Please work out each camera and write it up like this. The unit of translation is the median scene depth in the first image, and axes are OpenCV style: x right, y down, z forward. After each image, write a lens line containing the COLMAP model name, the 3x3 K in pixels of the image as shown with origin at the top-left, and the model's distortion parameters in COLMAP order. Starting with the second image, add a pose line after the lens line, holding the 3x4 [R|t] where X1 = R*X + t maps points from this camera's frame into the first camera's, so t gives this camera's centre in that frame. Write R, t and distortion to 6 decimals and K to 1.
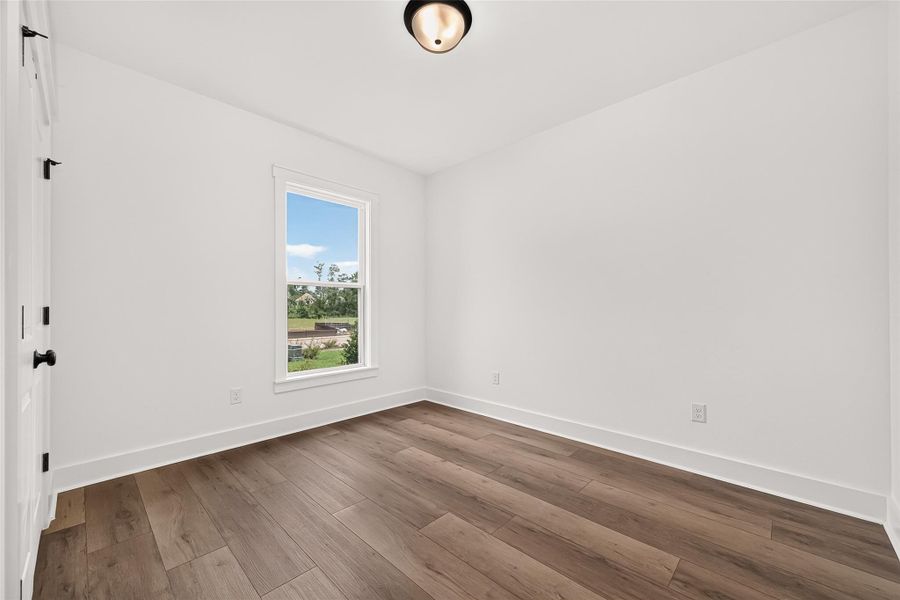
lens RADIAL K [[354.5, 0, 449.9], [0, 354.5, 305.2], [0, 0, 1]] dist [0.009843, 0.000129]
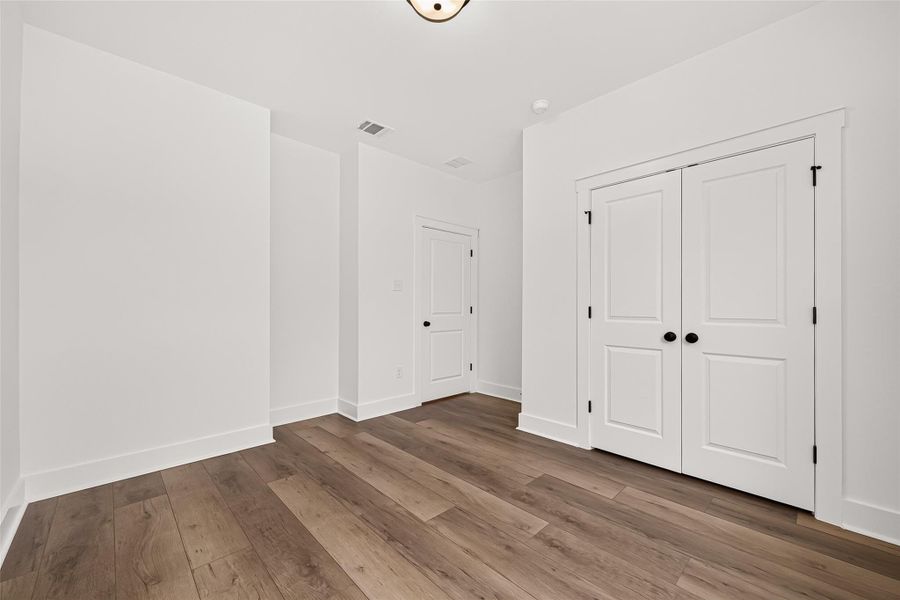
lens RADIAL K [[354.5, 0, 449.9], [0, 354.5, 305.2], [0, 0, 1]] dist [0.009843, 0.000129]
pose [[-0.998759, -0.001933, 0.049772, -0.114358], [-0.002563, 0.999917, -0.012611, 0.022601], [-0.049743, -0.012723, -0.998681, 1.956900]]
